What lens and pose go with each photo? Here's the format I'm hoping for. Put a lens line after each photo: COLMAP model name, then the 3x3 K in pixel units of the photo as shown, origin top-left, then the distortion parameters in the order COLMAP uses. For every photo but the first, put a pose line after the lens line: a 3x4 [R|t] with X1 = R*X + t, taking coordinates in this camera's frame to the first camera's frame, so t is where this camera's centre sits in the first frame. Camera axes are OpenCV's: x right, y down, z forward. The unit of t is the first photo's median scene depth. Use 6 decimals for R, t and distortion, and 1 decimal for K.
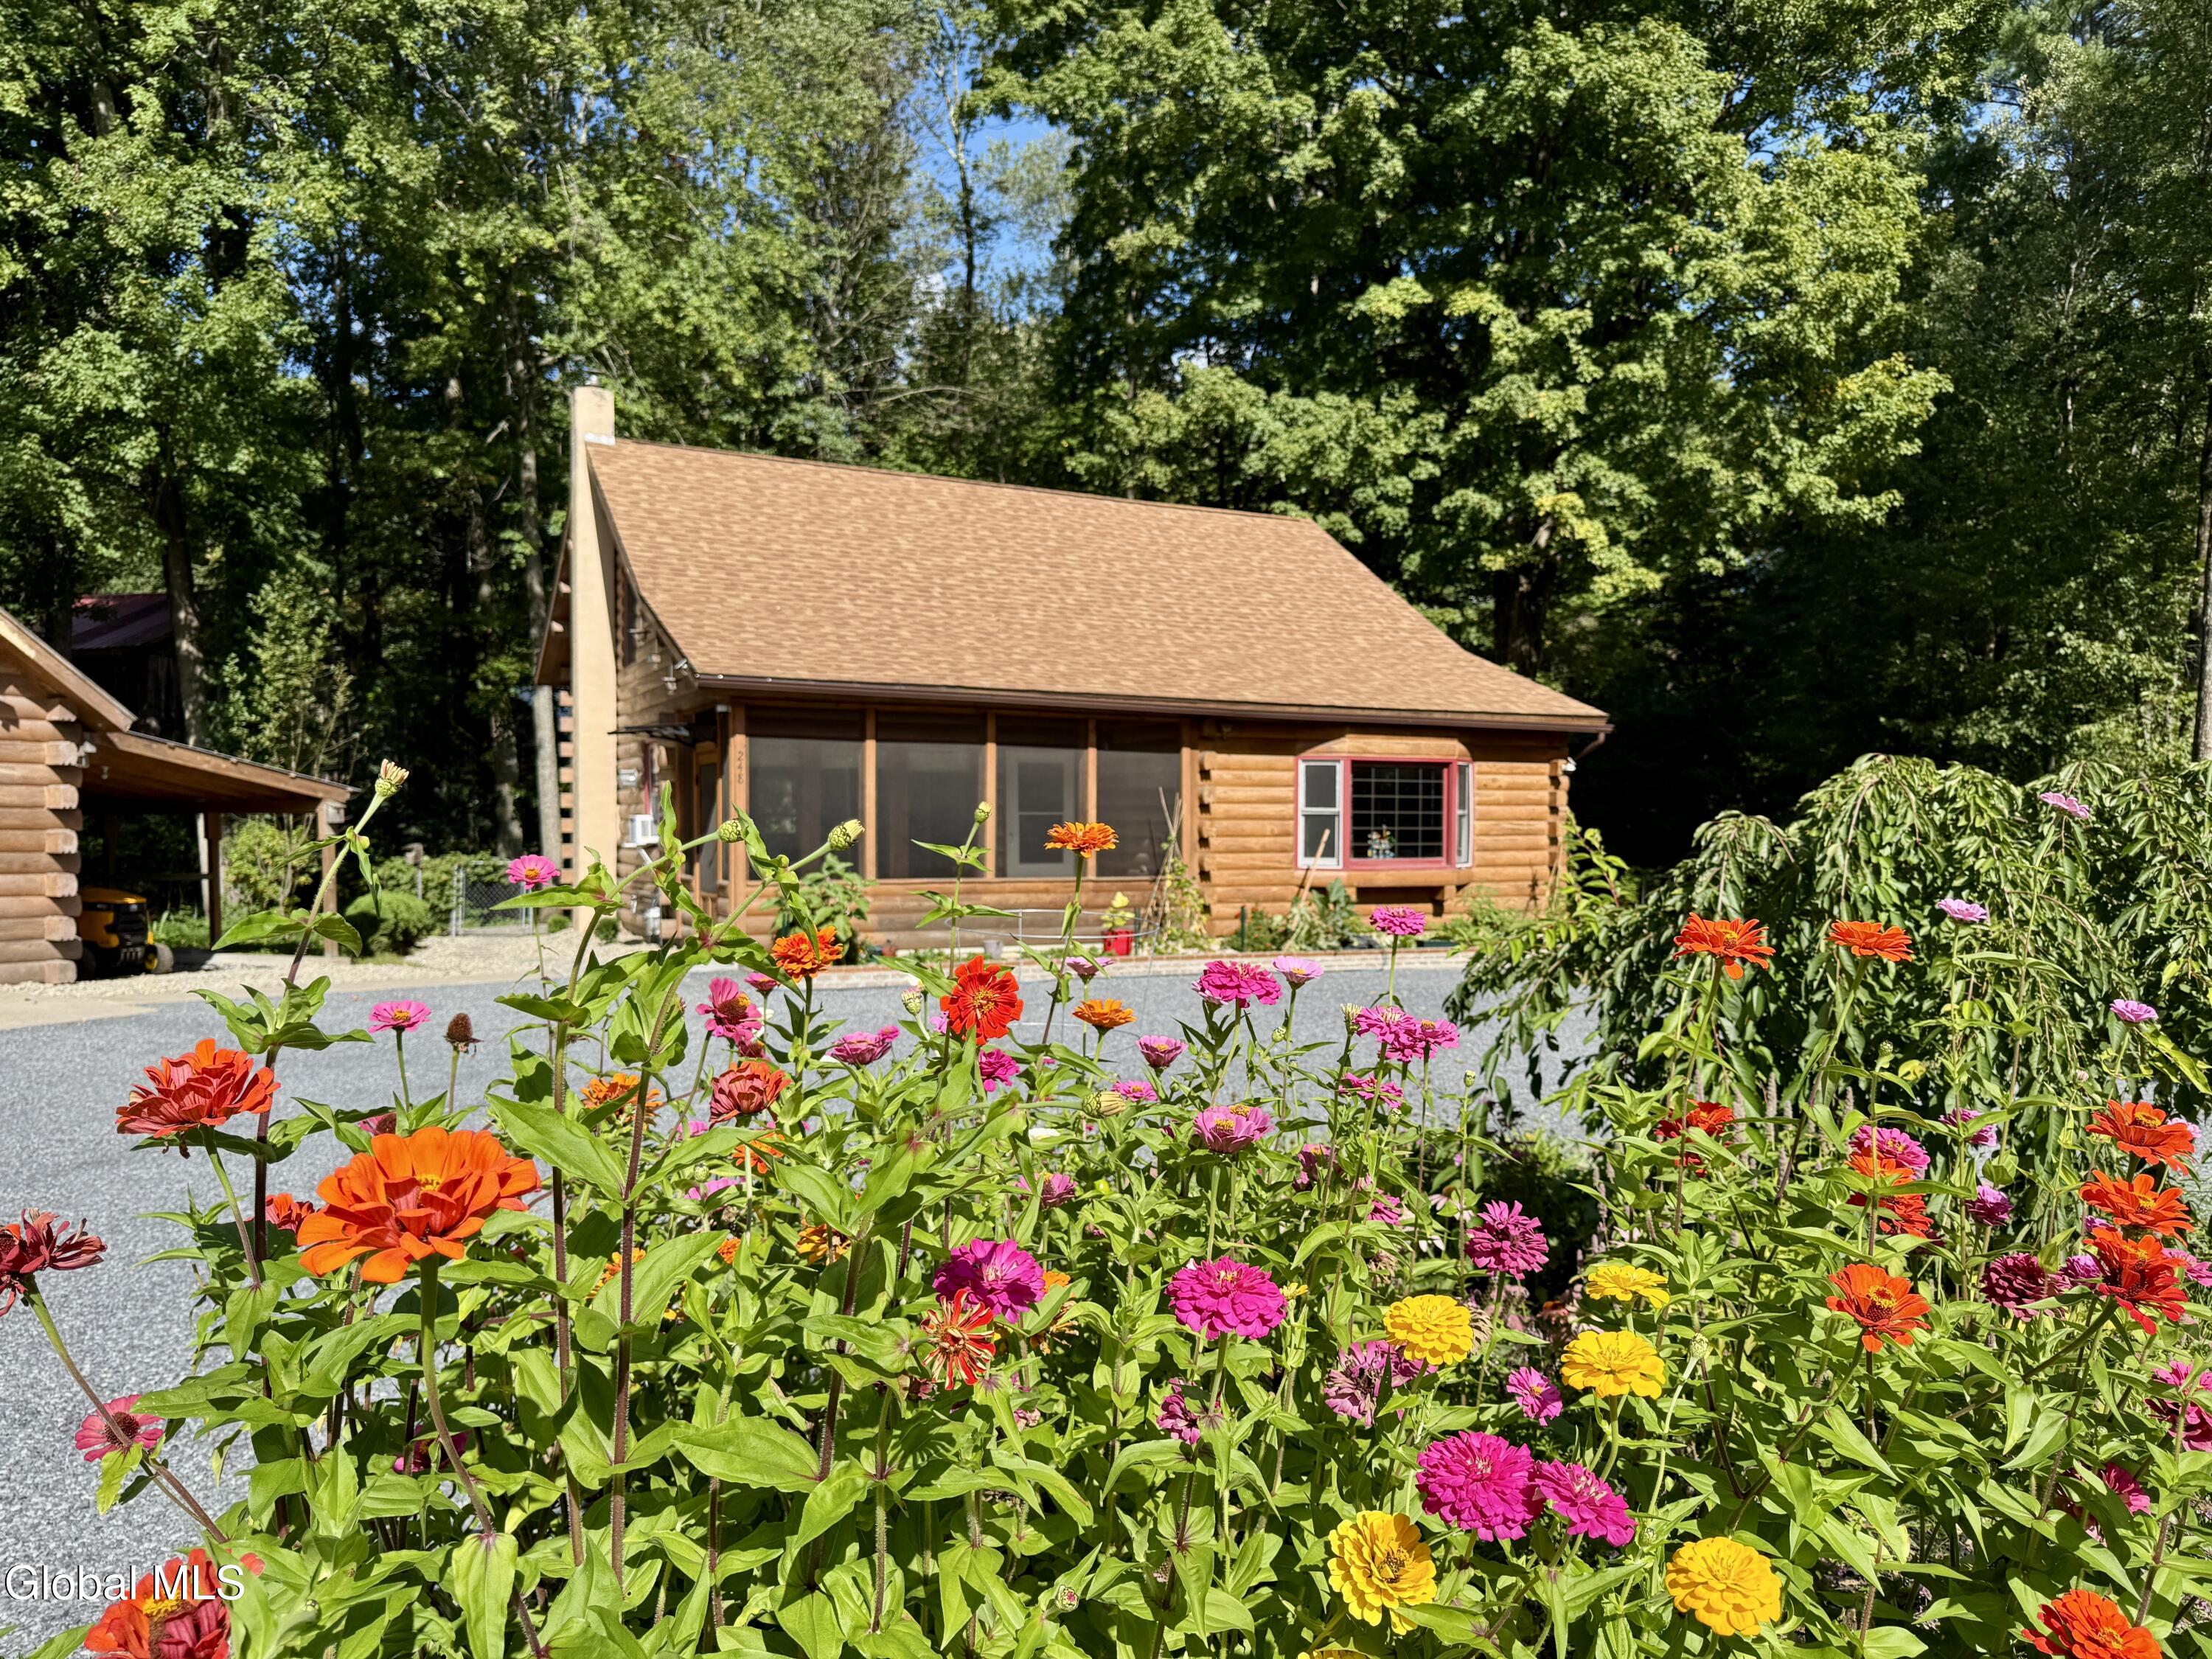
lens RADIAL K [[1536.2, 0, 1113.8], [0, 1536.2, 838.6], [0, 0, 1]] dist [0.021457, -0.027084]
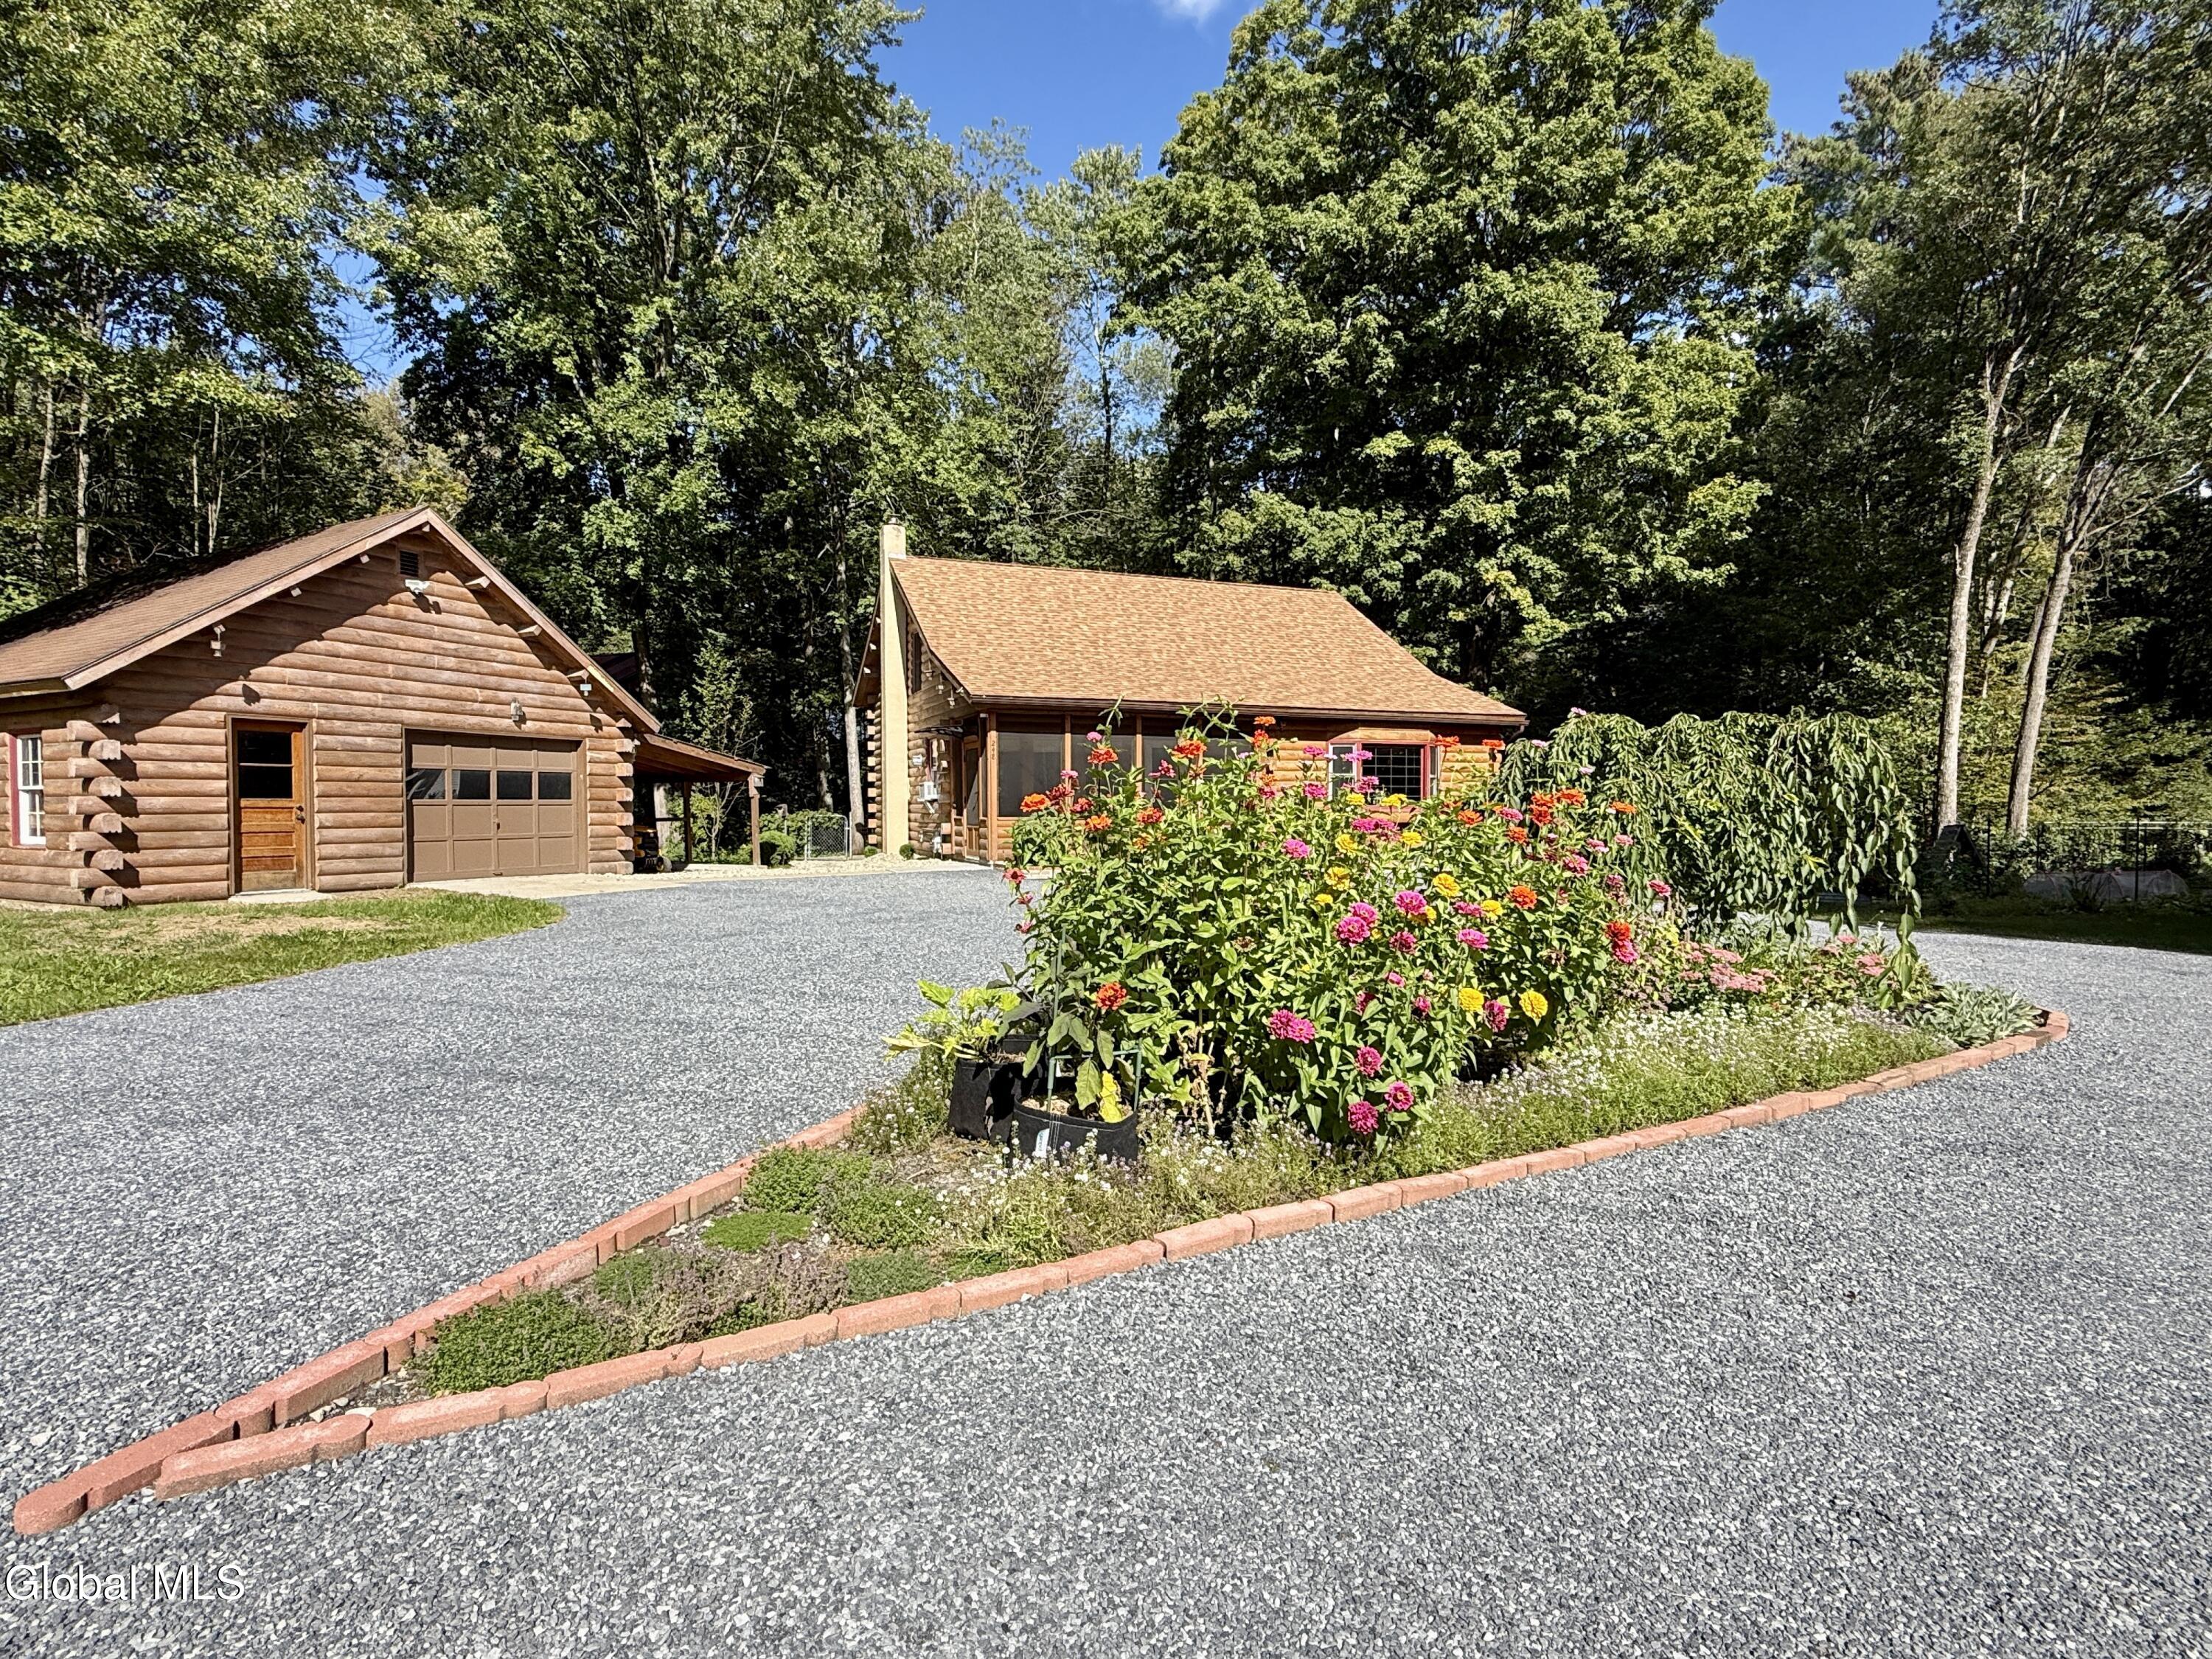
lens RADIAL K [[1104.7, 0, 1105.8], [0, 1104.7, 829.0], [0, 0, 1]] dist [-0.012386, 0.000192]
pose [[0.996905, -0.007078, -0.078293, -0.016555], [0.007783, 0.999932, 0.008700, 0.019006], [0.078226, -0.009282, 0.996892, -0.122860]]
